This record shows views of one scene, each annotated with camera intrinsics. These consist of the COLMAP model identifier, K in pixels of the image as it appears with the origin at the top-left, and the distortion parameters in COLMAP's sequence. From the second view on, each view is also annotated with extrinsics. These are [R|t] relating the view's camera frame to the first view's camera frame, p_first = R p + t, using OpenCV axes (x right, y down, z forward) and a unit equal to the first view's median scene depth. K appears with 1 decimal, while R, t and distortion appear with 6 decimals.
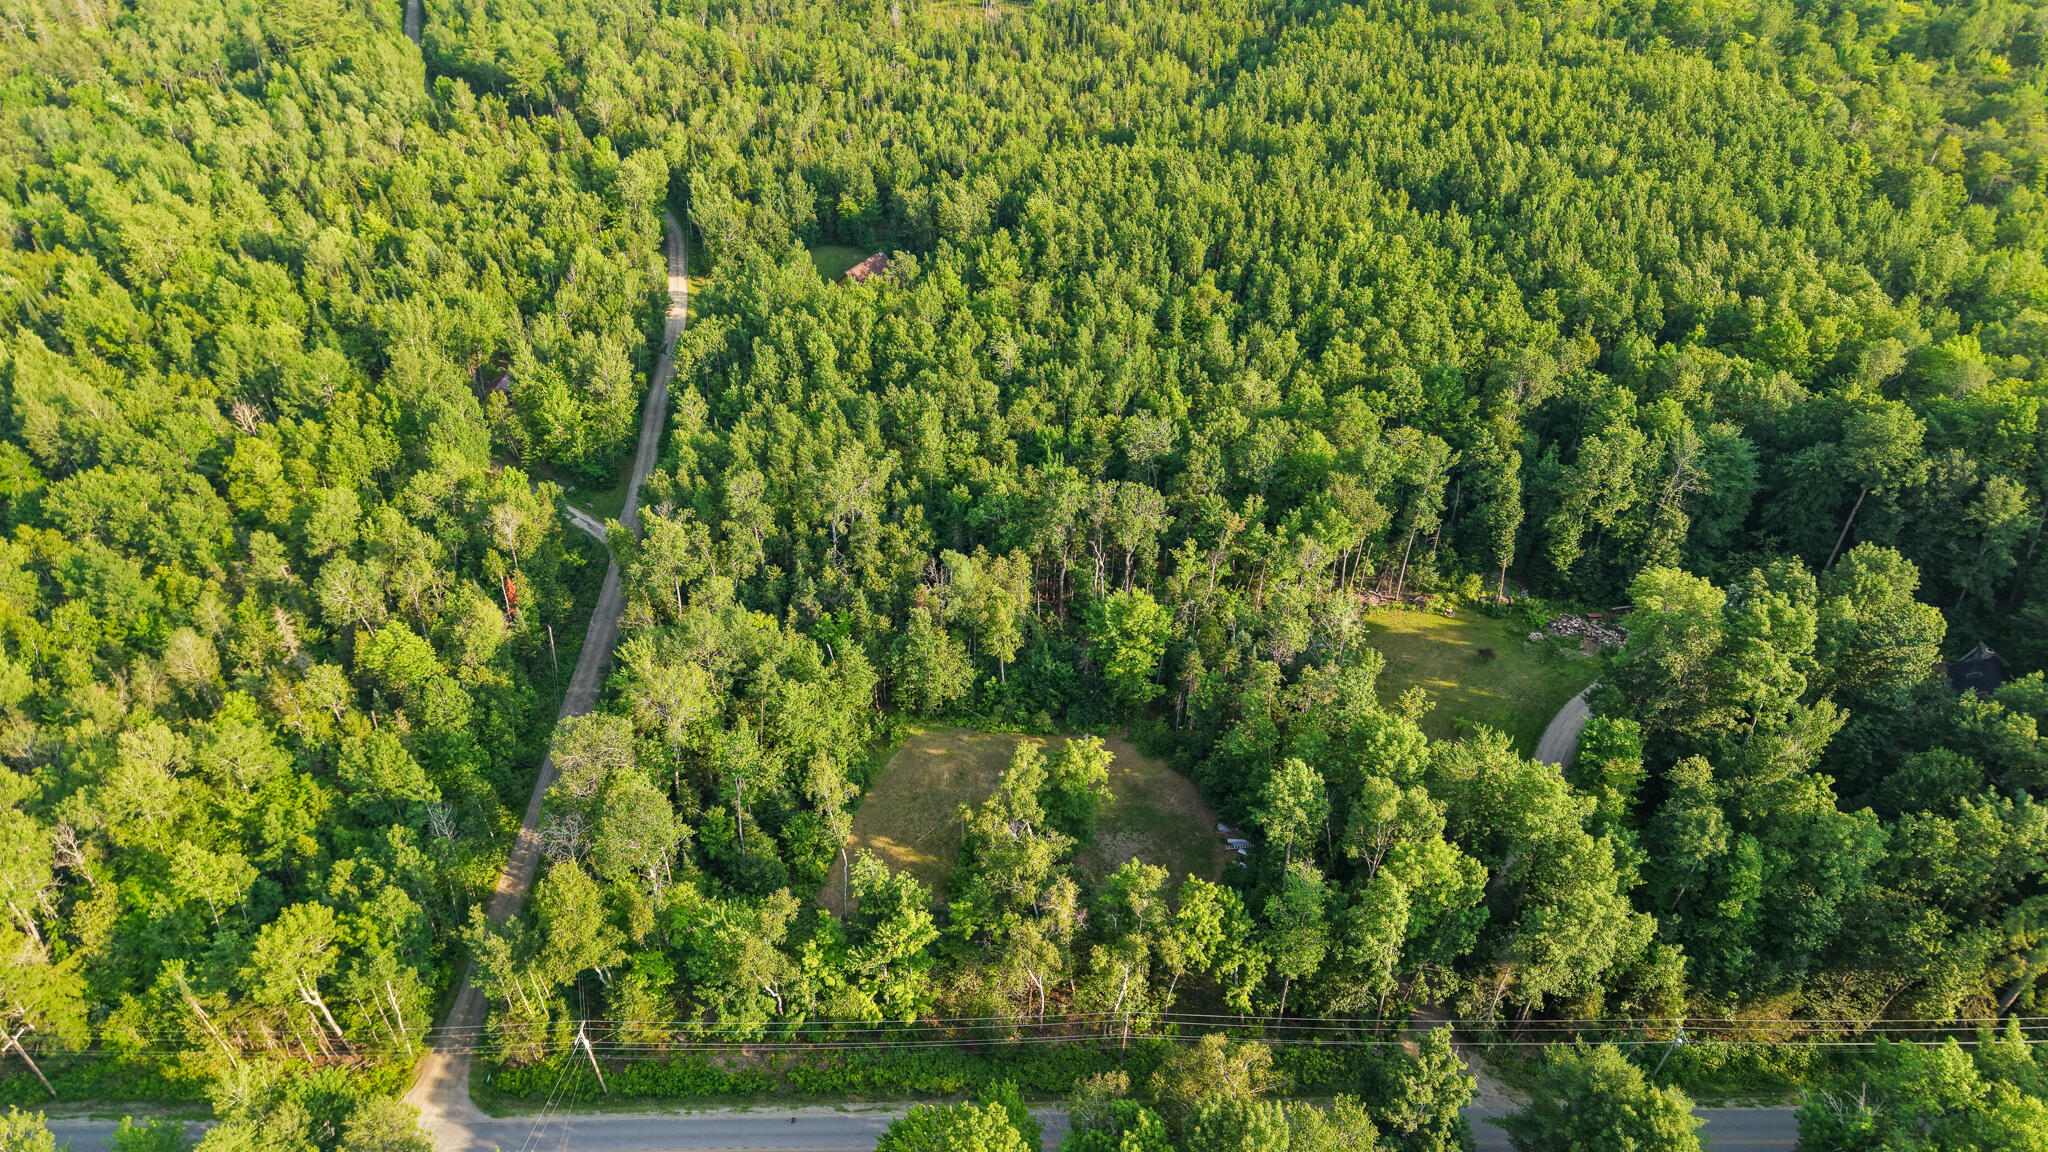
lens RADIAL K [[1435.1, 0, 1017.2], [0, 1435.1, 561.9], [0, 0, 1]] dist [0.062729, 0.001146]
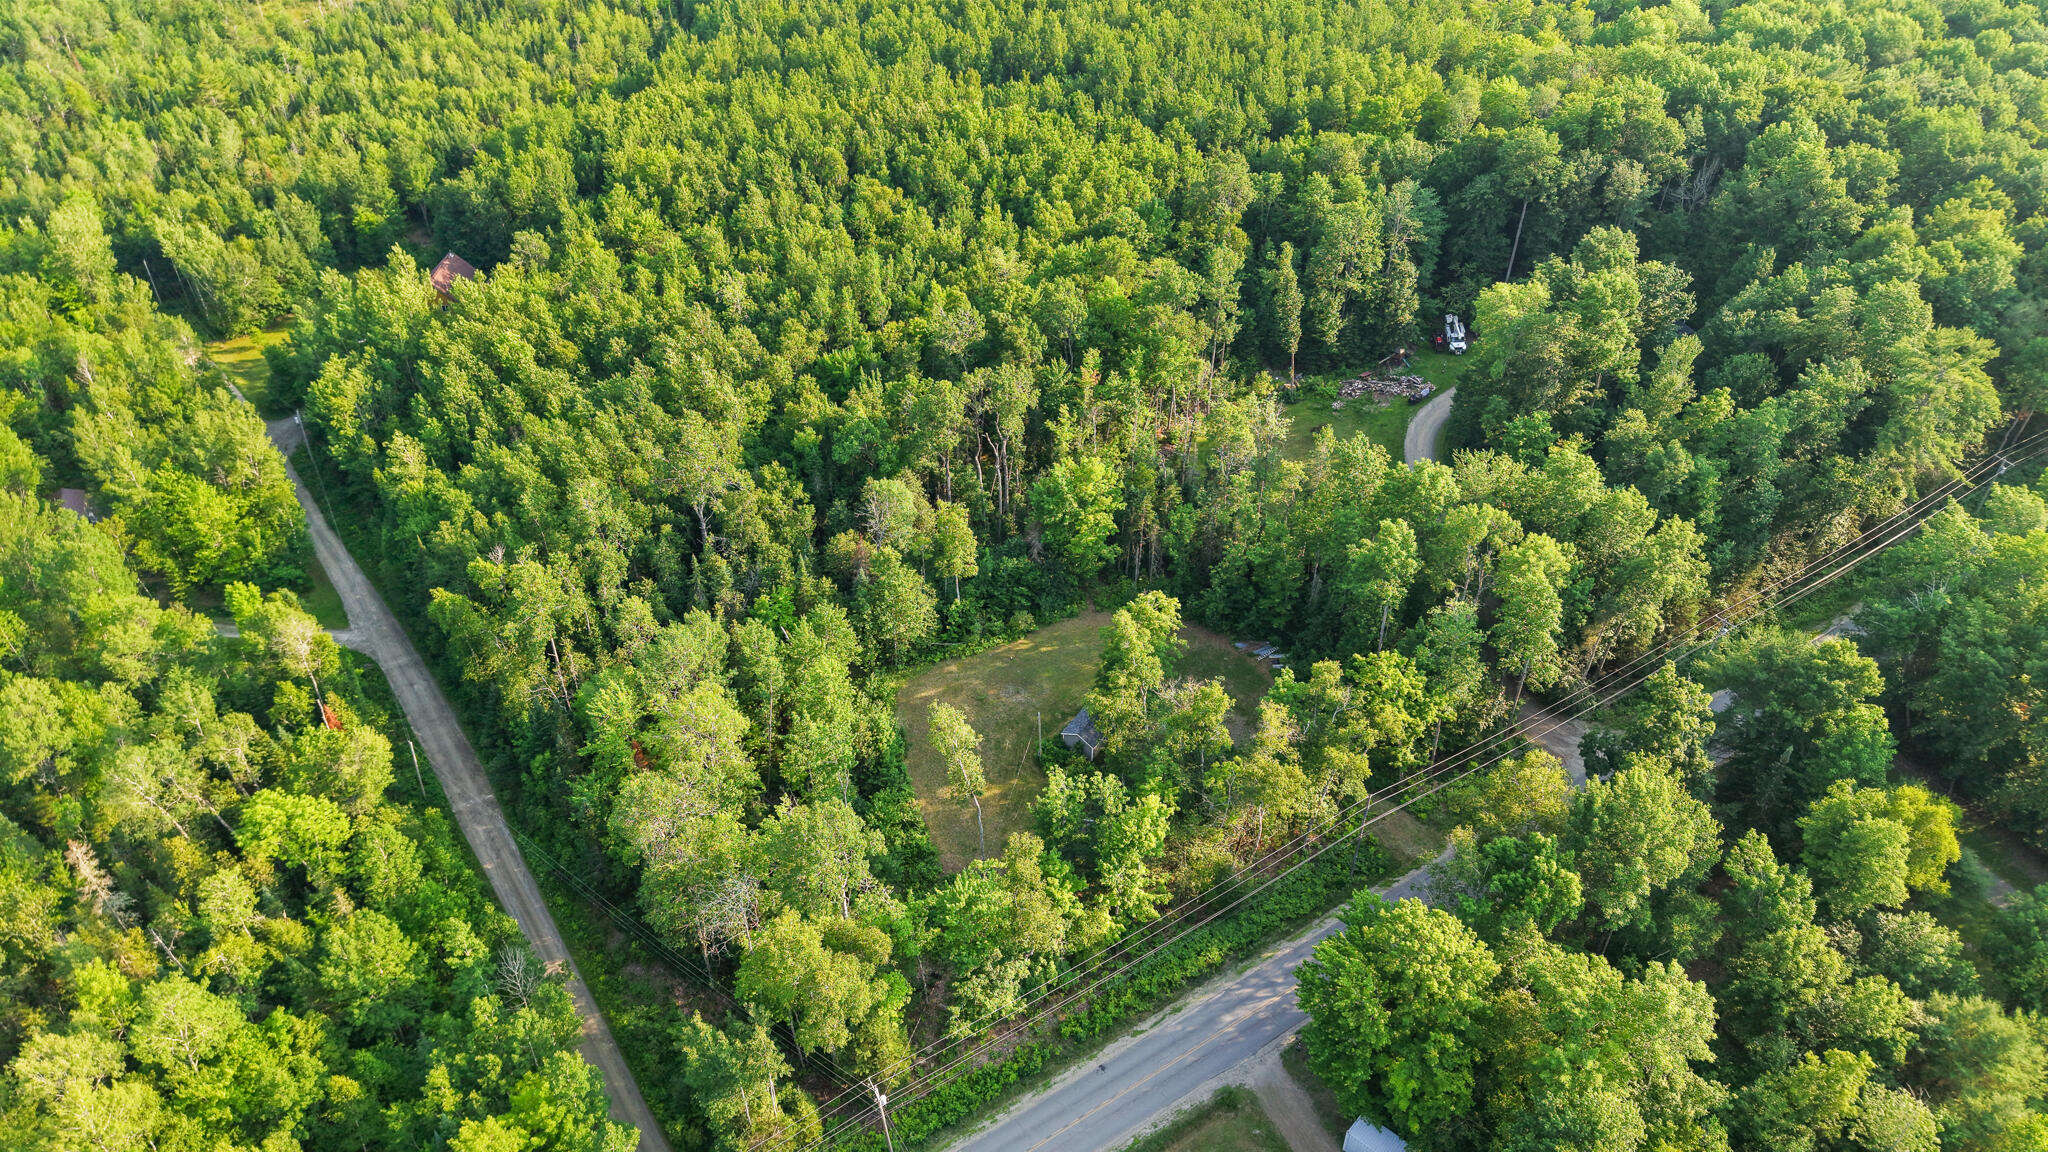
lens RADIAL K [[1405.5, 0, 1032.7], [0, 1405.5, 609.6], [0, 0, 1]] dist [0.006846, -0.000767]
pose [[0.834726, -0.341499, 0.431985, -0.321406], [0.324783, 0.938821, 0.114592, -0.000566], [-0.444689, 0.044649, 0.894571, 0.146074]]
